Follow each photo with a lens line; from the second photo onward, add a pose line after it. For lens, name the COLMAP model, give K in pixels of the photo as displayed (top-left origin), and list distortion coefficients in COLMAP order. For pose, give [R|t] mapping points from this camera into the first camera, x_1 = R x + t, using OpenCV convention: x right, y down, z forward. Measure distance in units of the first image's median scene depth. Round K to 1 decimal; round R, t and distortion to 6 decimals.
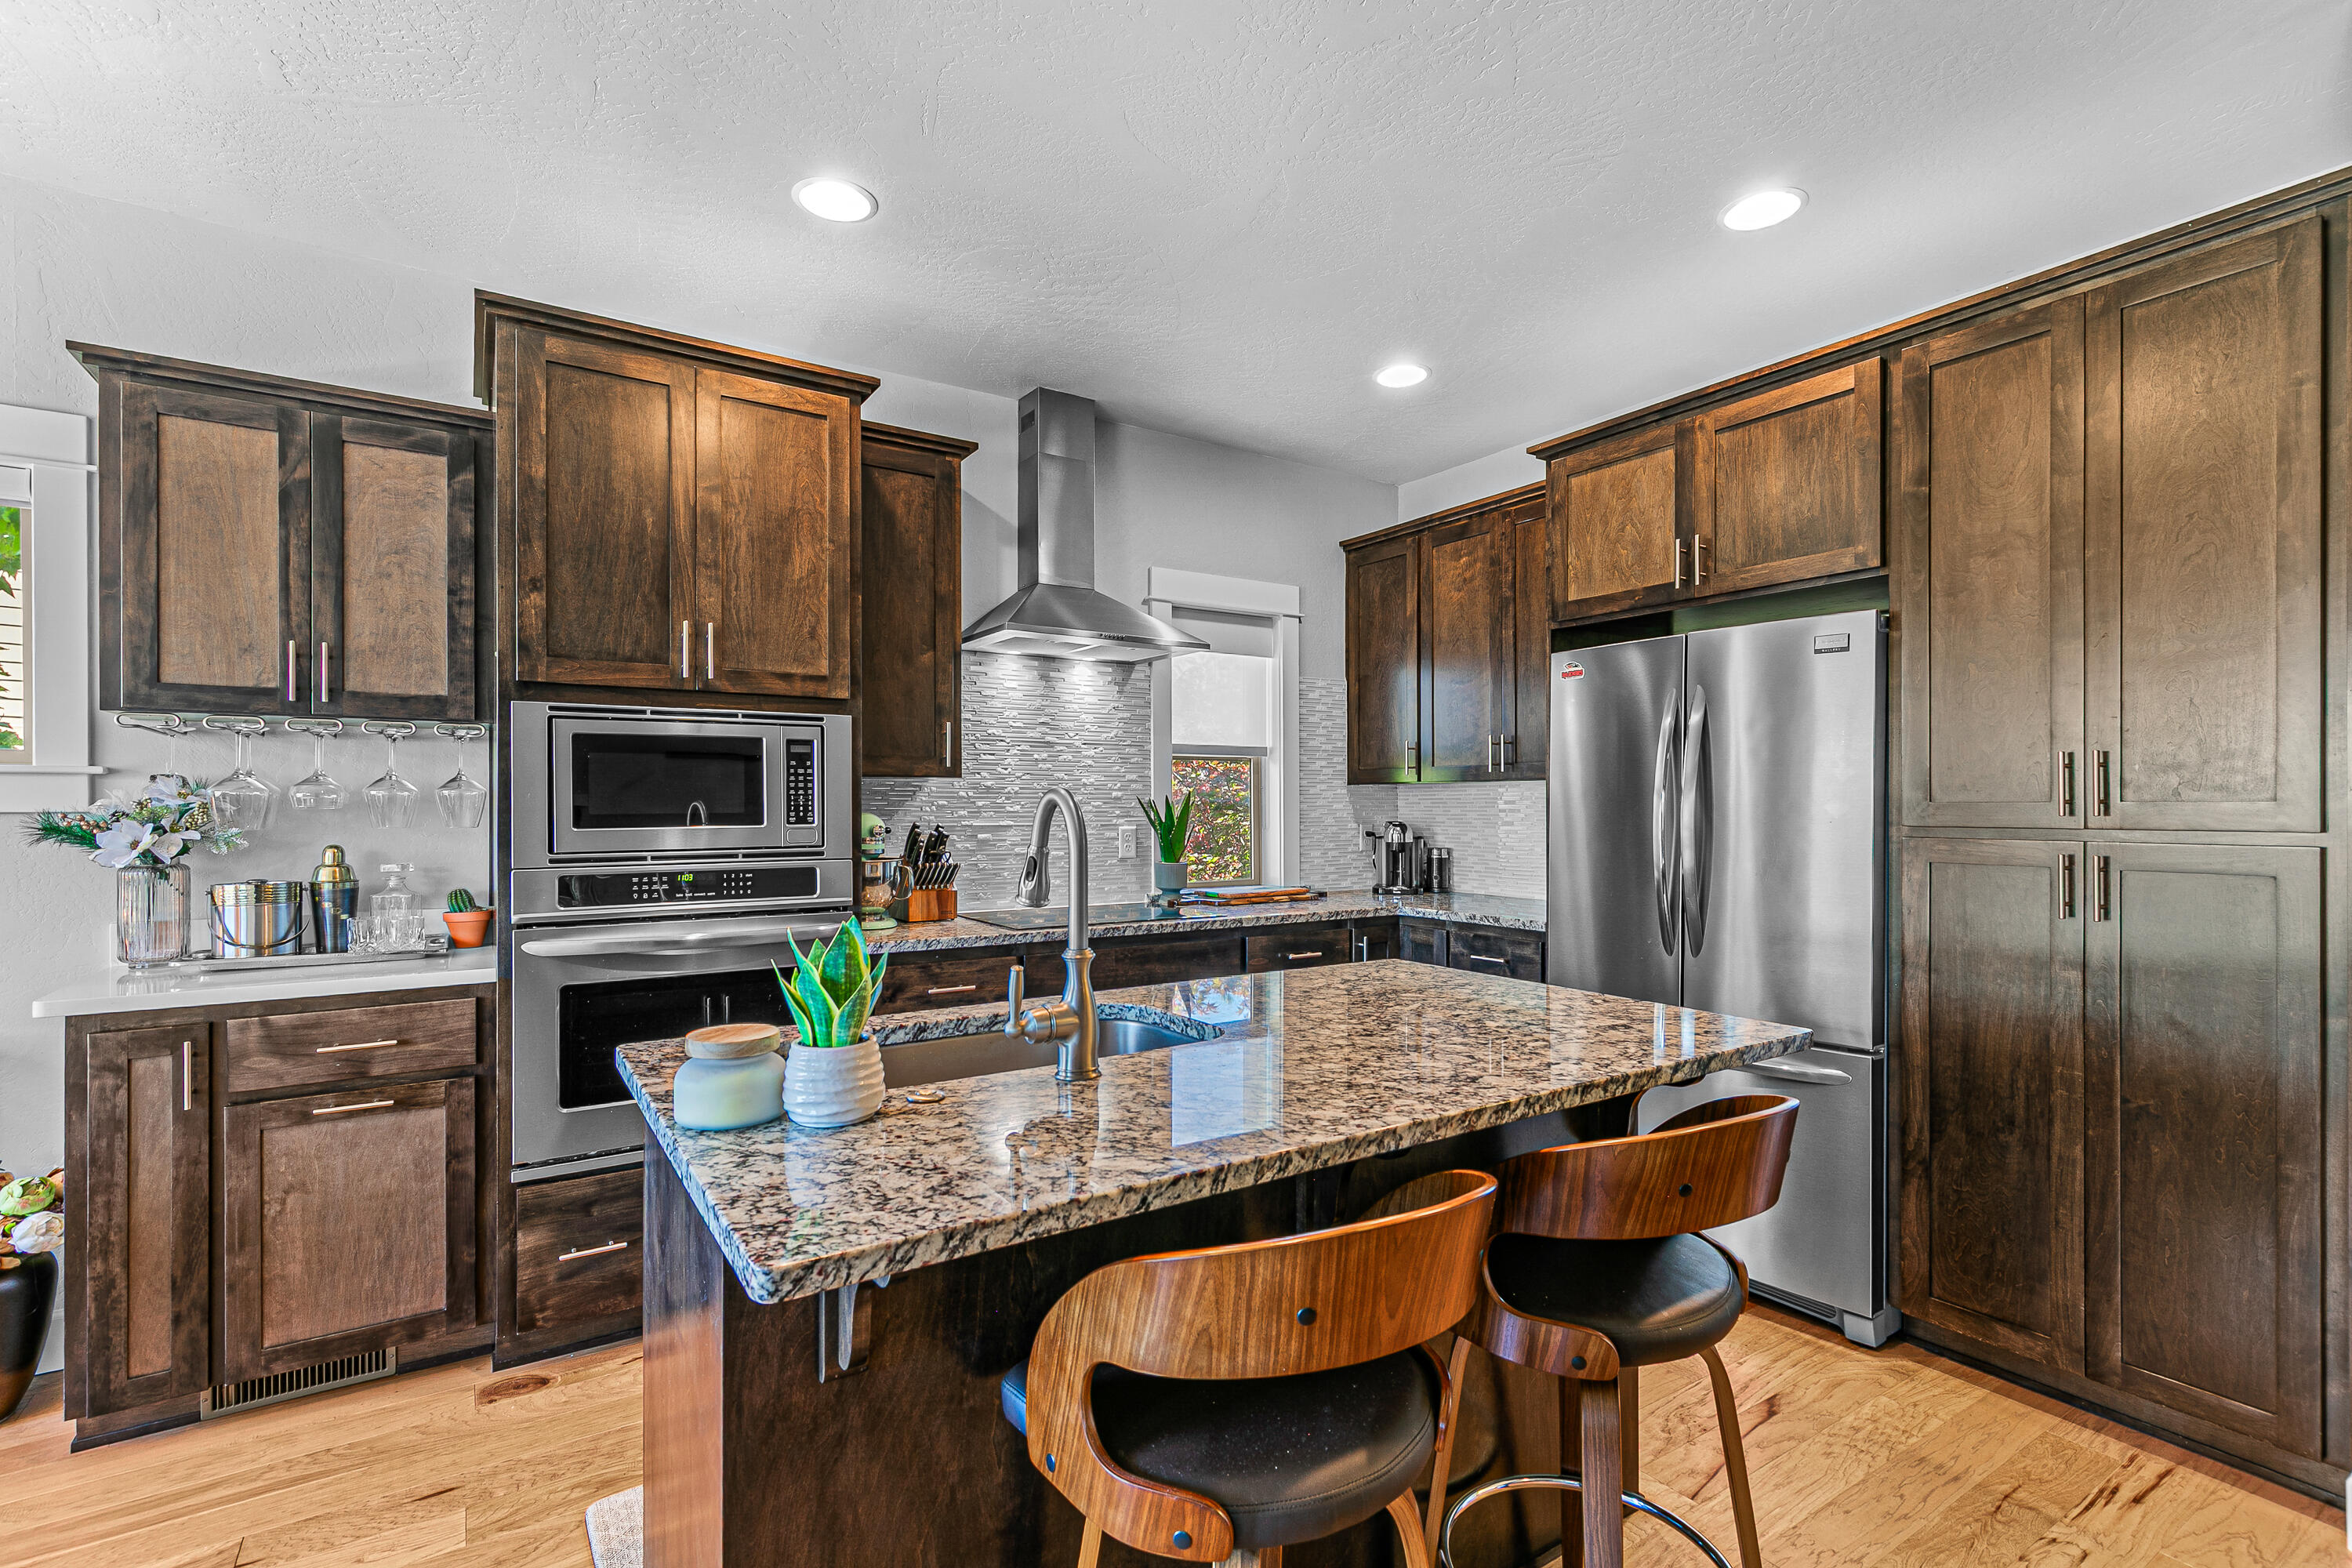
lens RADIAL K [[1080.8, 0, 1163.5], [0, 1080.8, 801.9], [0, 0, 1]] dist [0.011712, -0.000654]
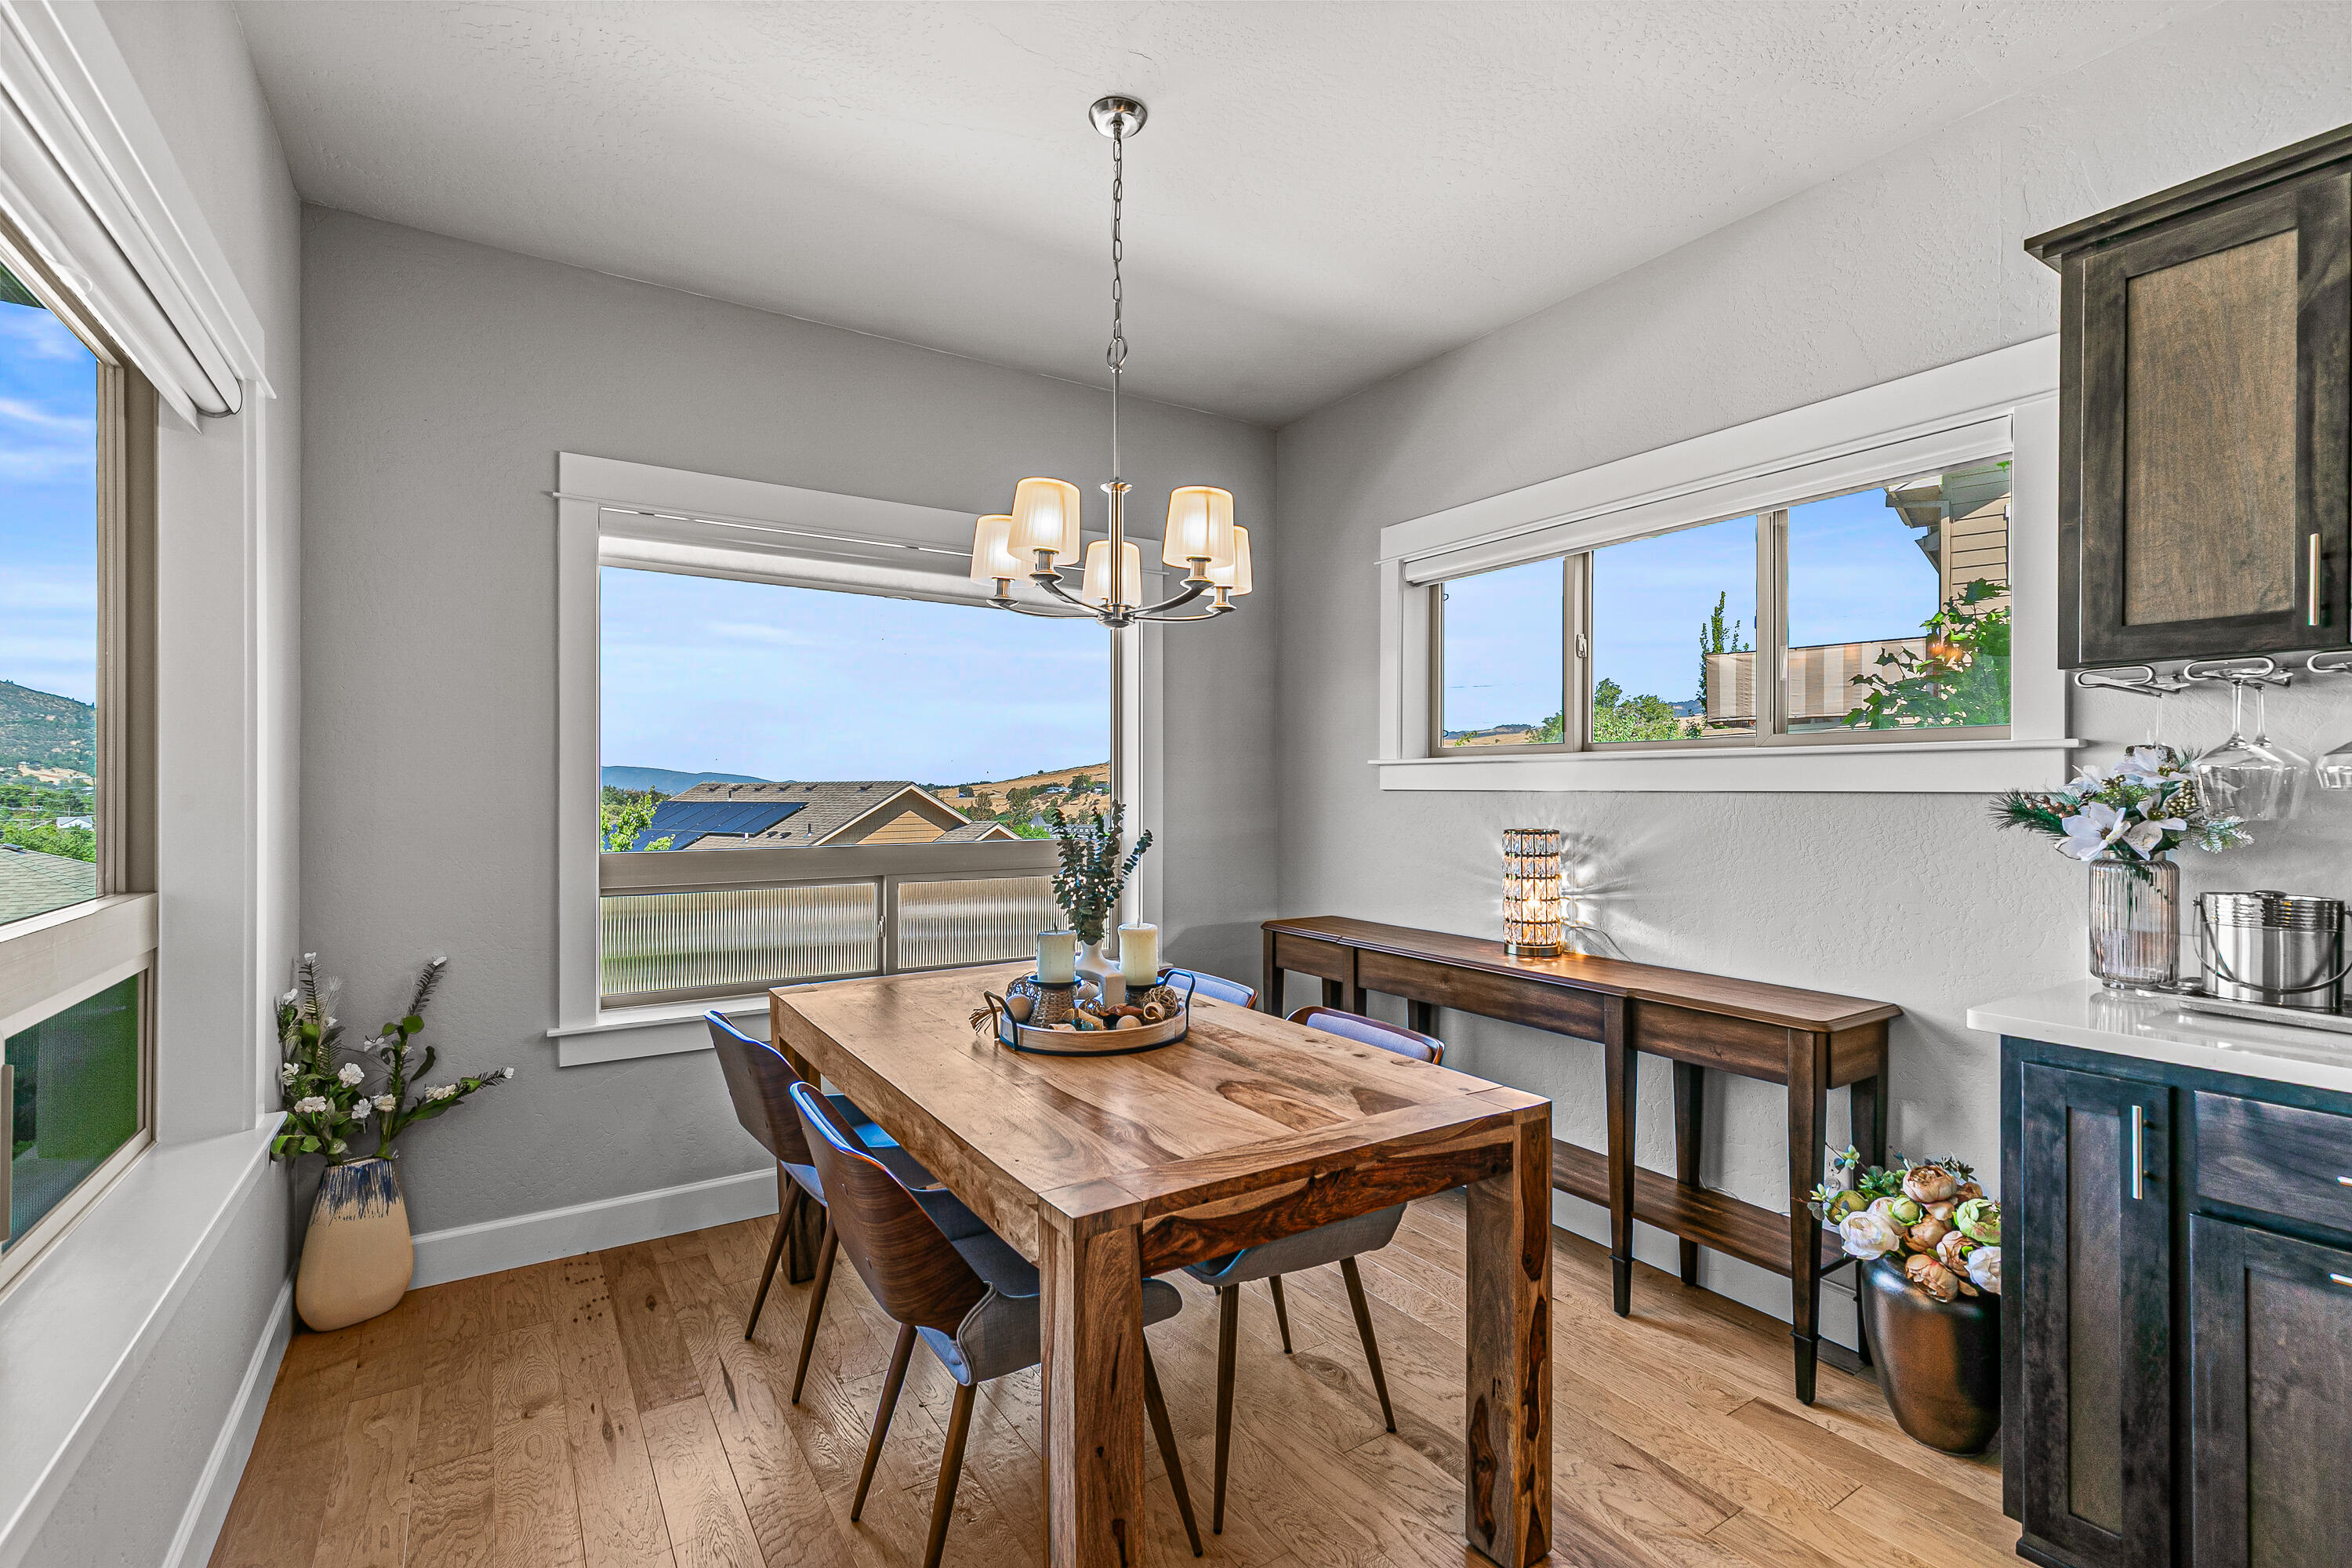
lens RADIAL K [[1057.9, 0, 1185.9], [0, 1057.9, 787.8], [0, 0, 1]] dist [0.007081, -0.001336]
pose [[0.008266, 0.001756, -0.999964, -0.162050], [0.000554, 0.999998, 0.001761, 0.003598], [0.999966, -0.000568, 0.008265, 0.311092]]
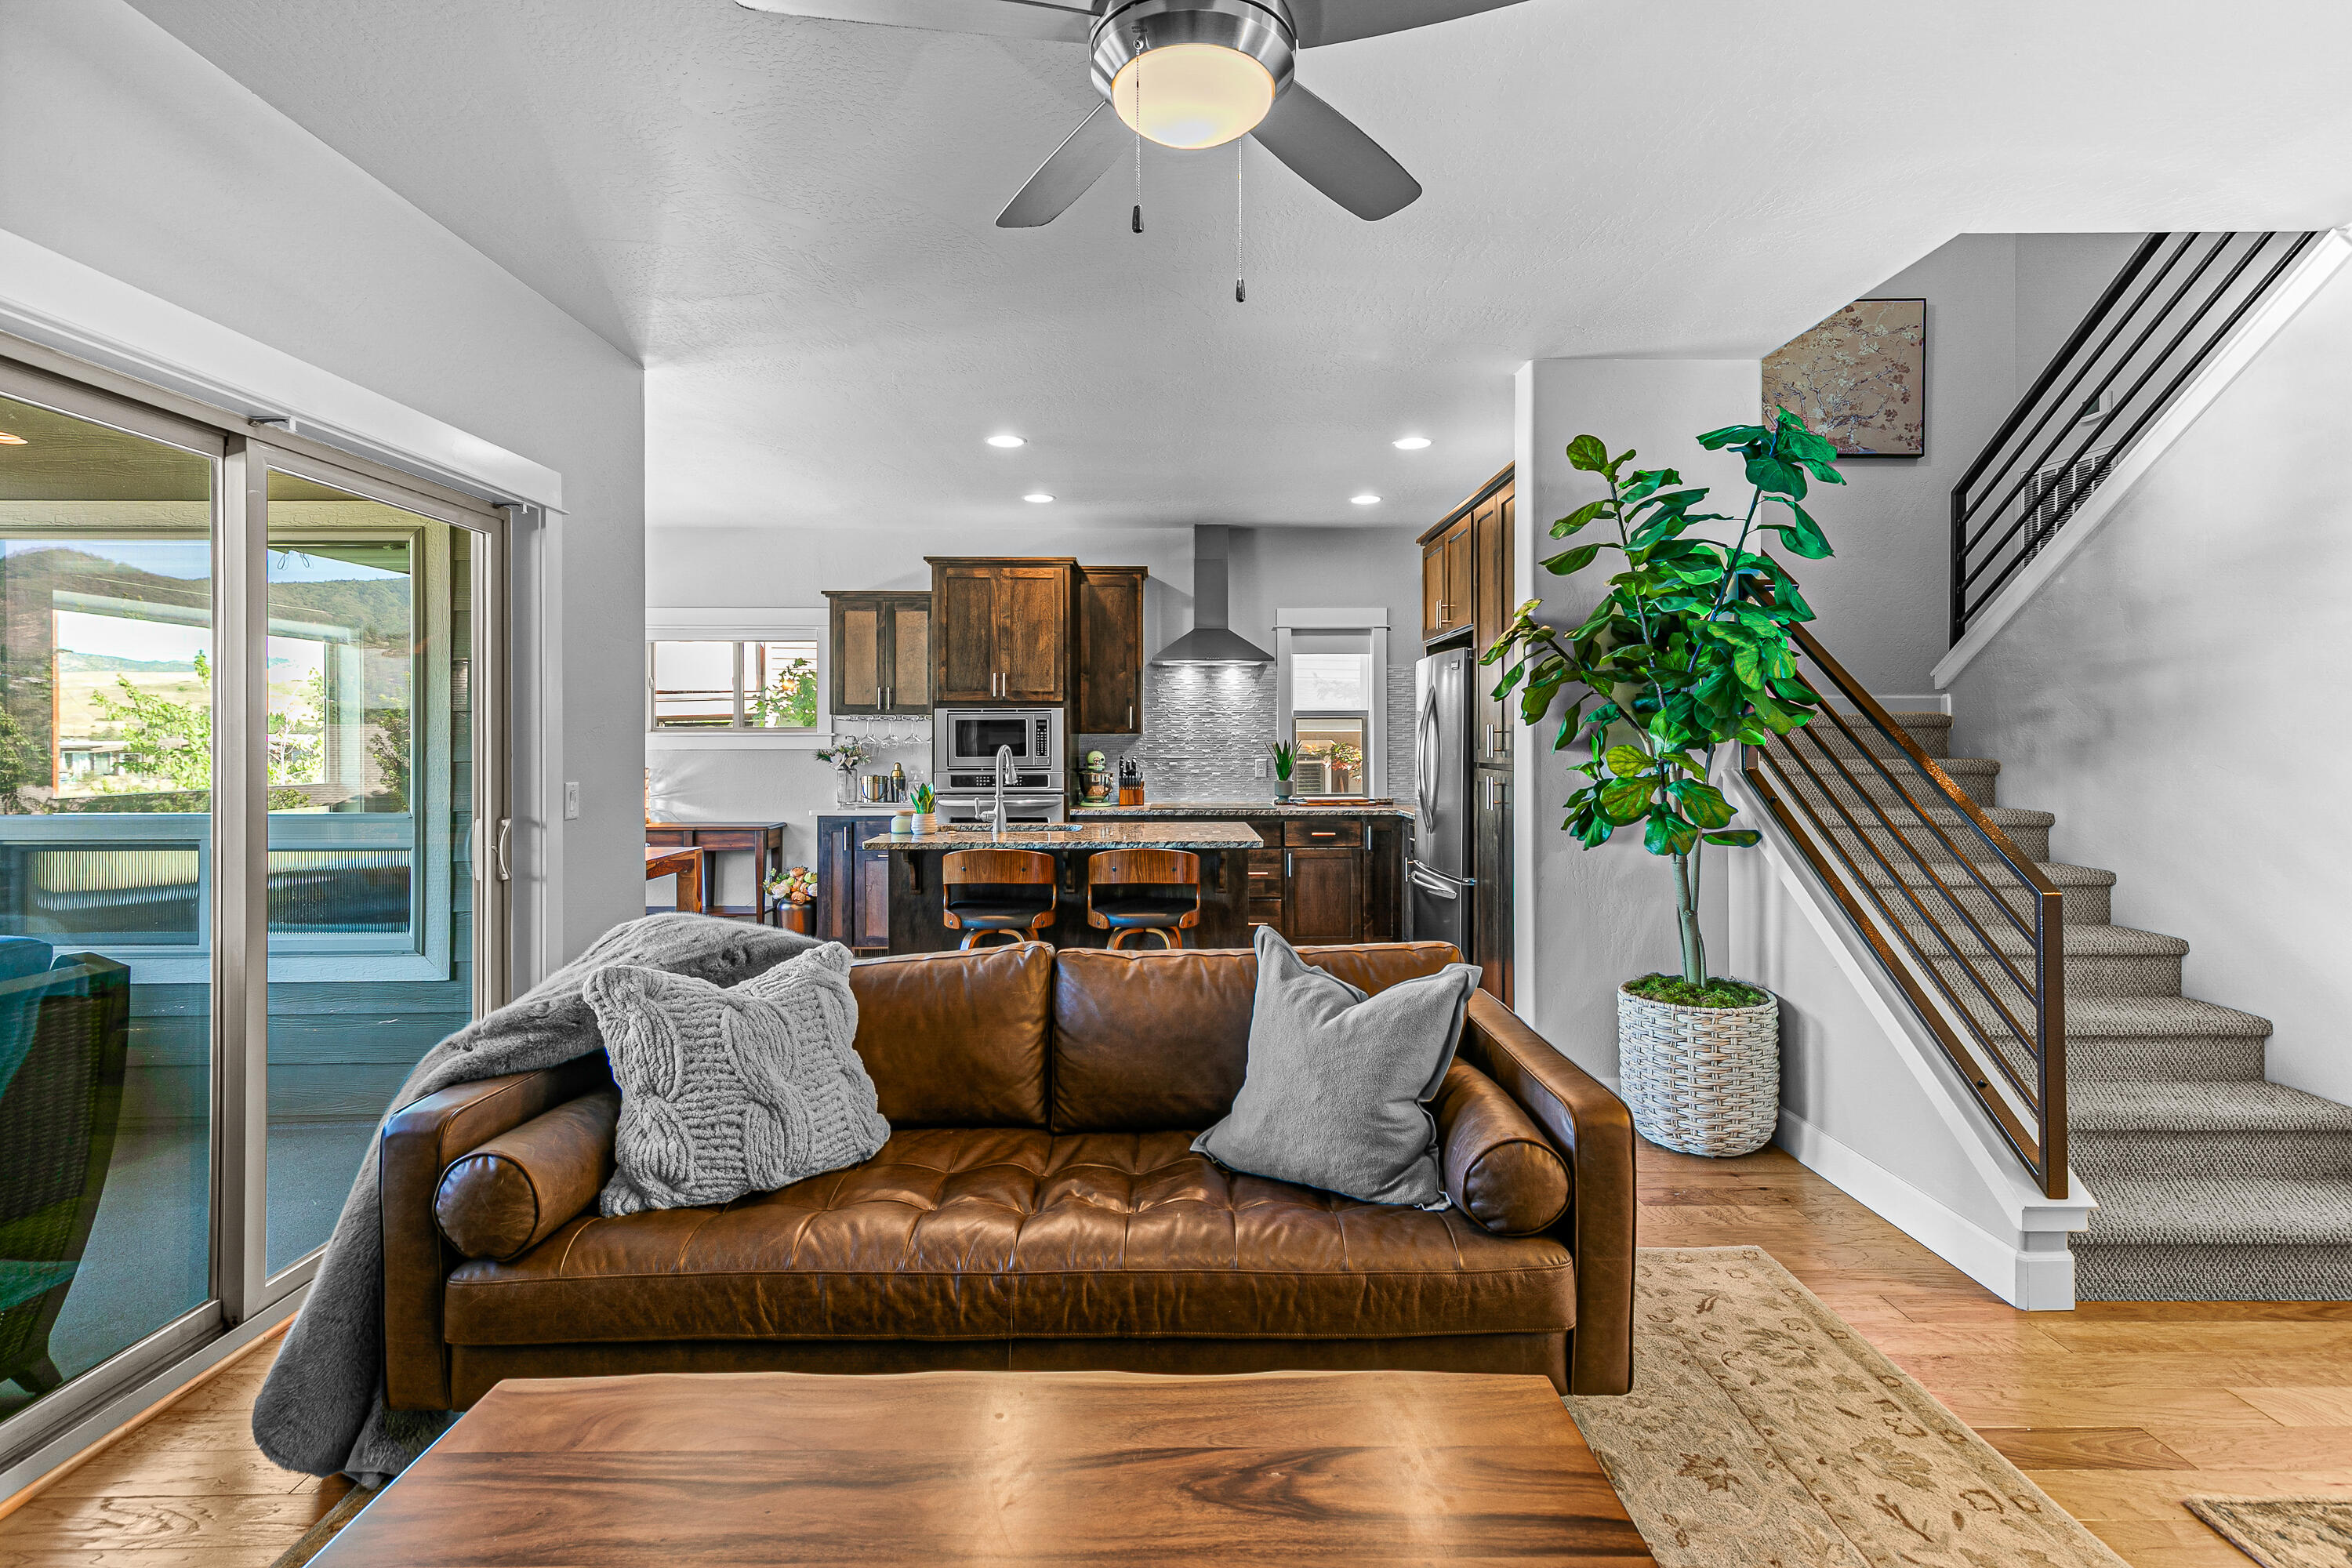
lens RADIAL K [[1082.6, 0, 1180.5], [0, 1082.6, 734.3], [0, 0, 1]] dist [0.006764, -0.000913]
pose [[0.845888, -0.001171, -0.533360, 1.281003], [0.001114, 0.999999, -0.000428, -0.027647], [0.533360, -0.000232, 0.845889, -0.891660]]
